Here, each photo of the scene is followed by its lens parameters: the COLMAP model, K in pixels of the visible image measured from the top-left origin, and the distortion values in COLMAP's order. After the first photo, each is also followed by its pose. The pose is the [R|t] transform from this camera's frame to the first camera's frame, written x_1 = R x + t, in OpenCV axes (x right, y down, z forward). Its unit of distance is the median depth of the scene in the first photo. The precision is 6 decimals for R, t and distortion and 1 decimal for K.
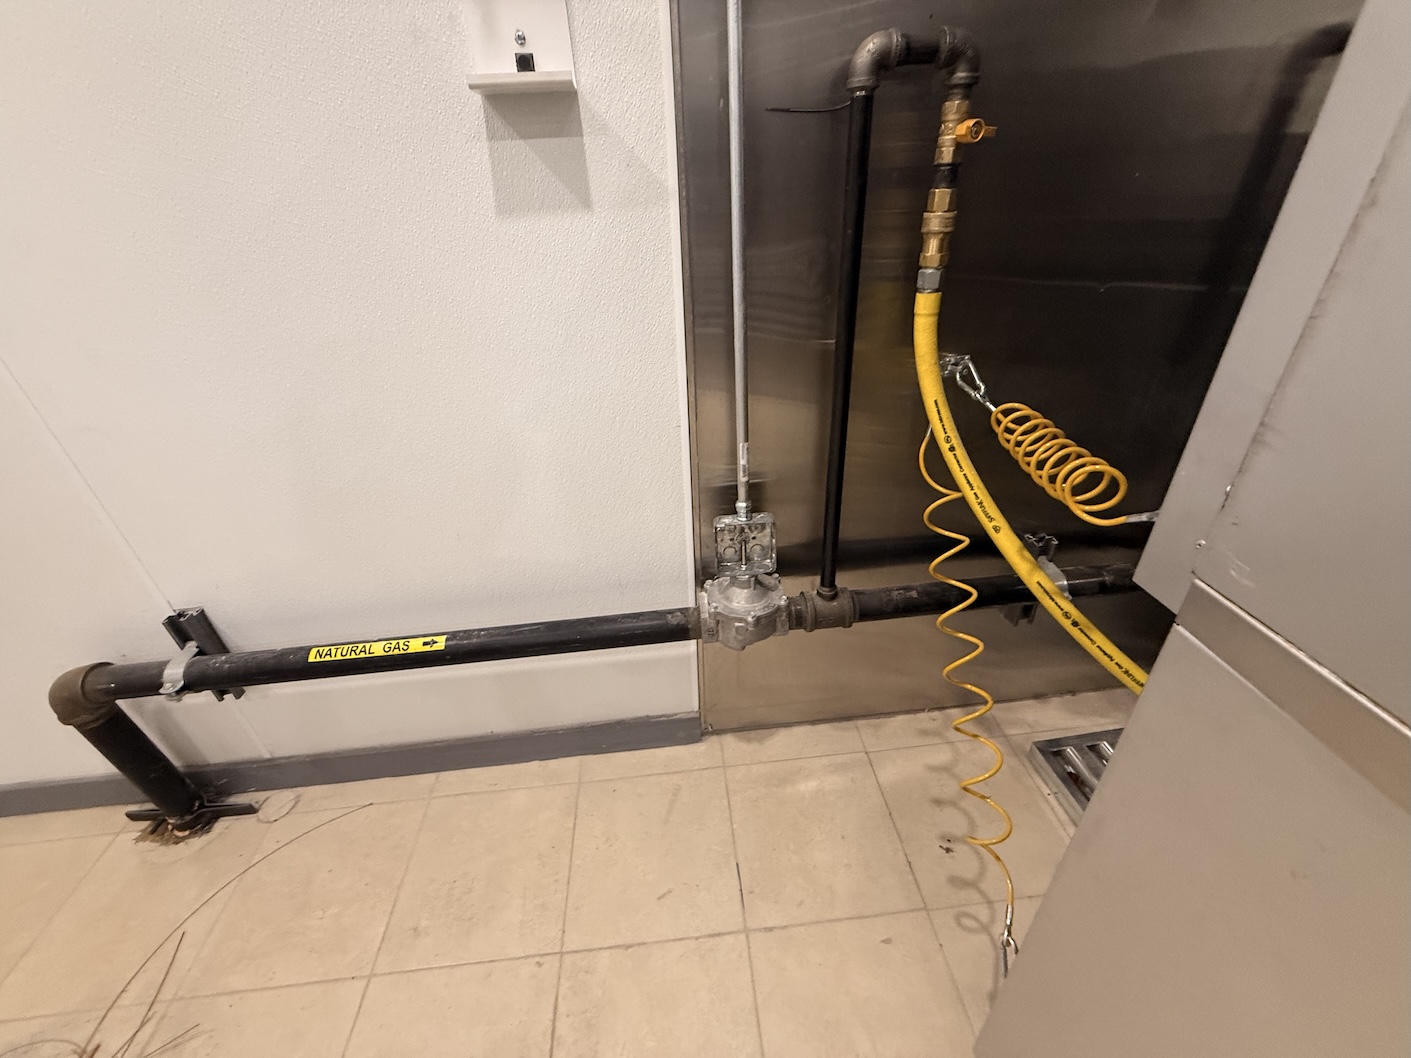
lens RADIAL K [[570.0, 0, 704.3], [0, 570.0, 529.8], [0, 0, 1]] dist [-0.003412, 0.000800]
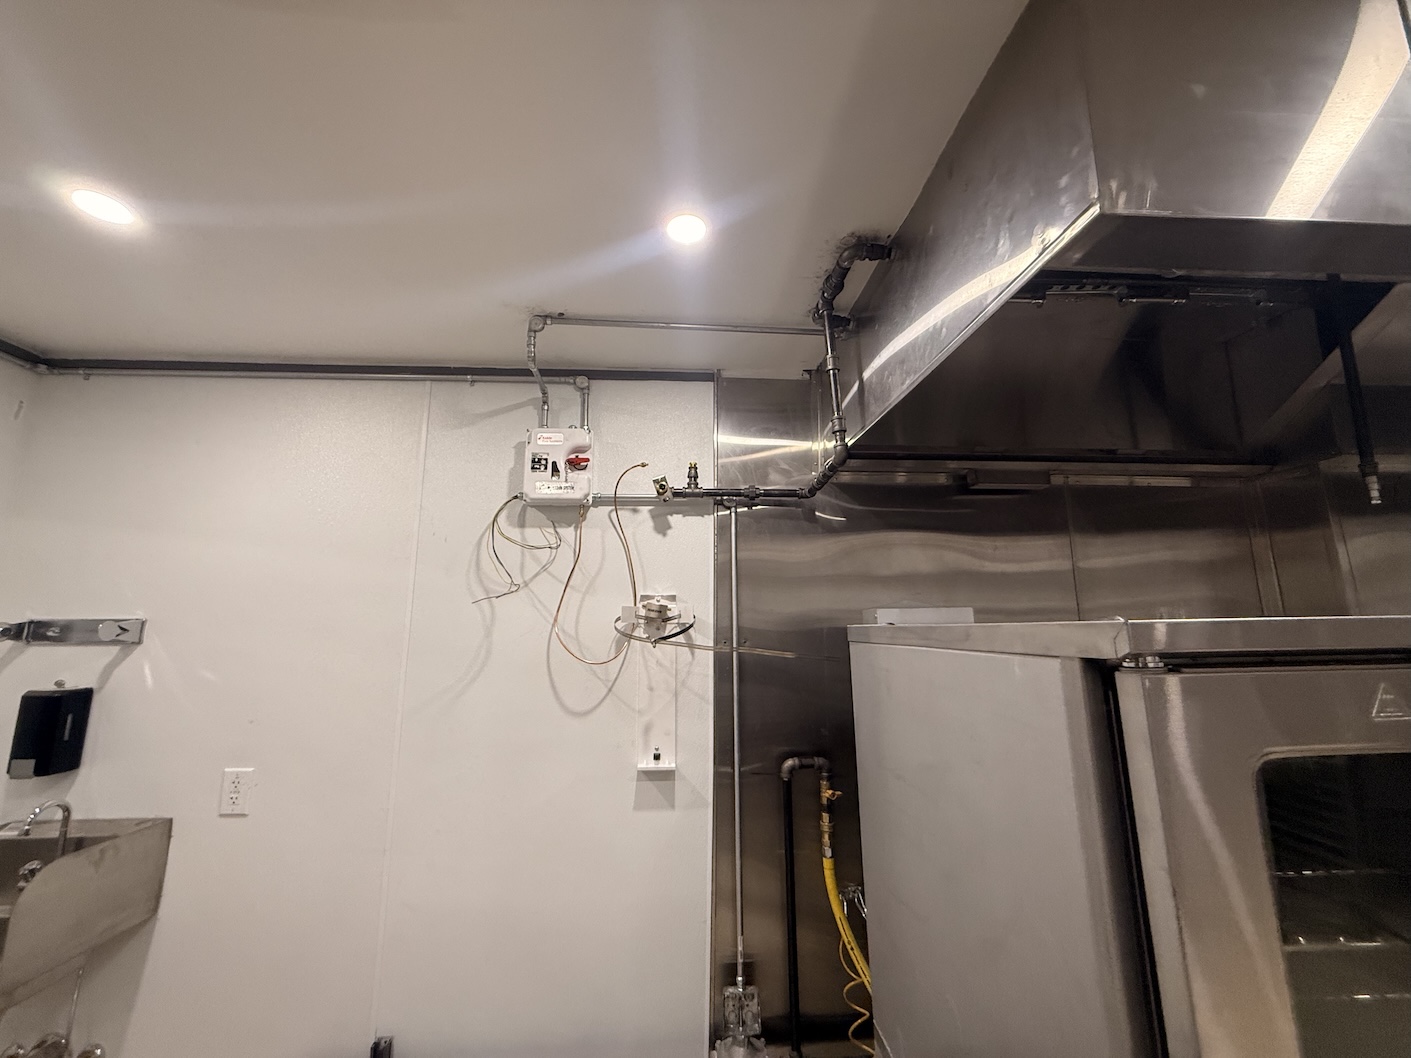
lens RADIAL K [[570.0, 0, 700.6], [0, 570.0, 527.7], [0, 0, 1]] dist [-0.003412, 0.000800]
pose [[0.998289, 0.040006, -0.042649, -0.033693], [-0.058181, 0.752656, -0.655838, 0.064781], [0.005863, 0.657197, 0.753696, -1.197417]]
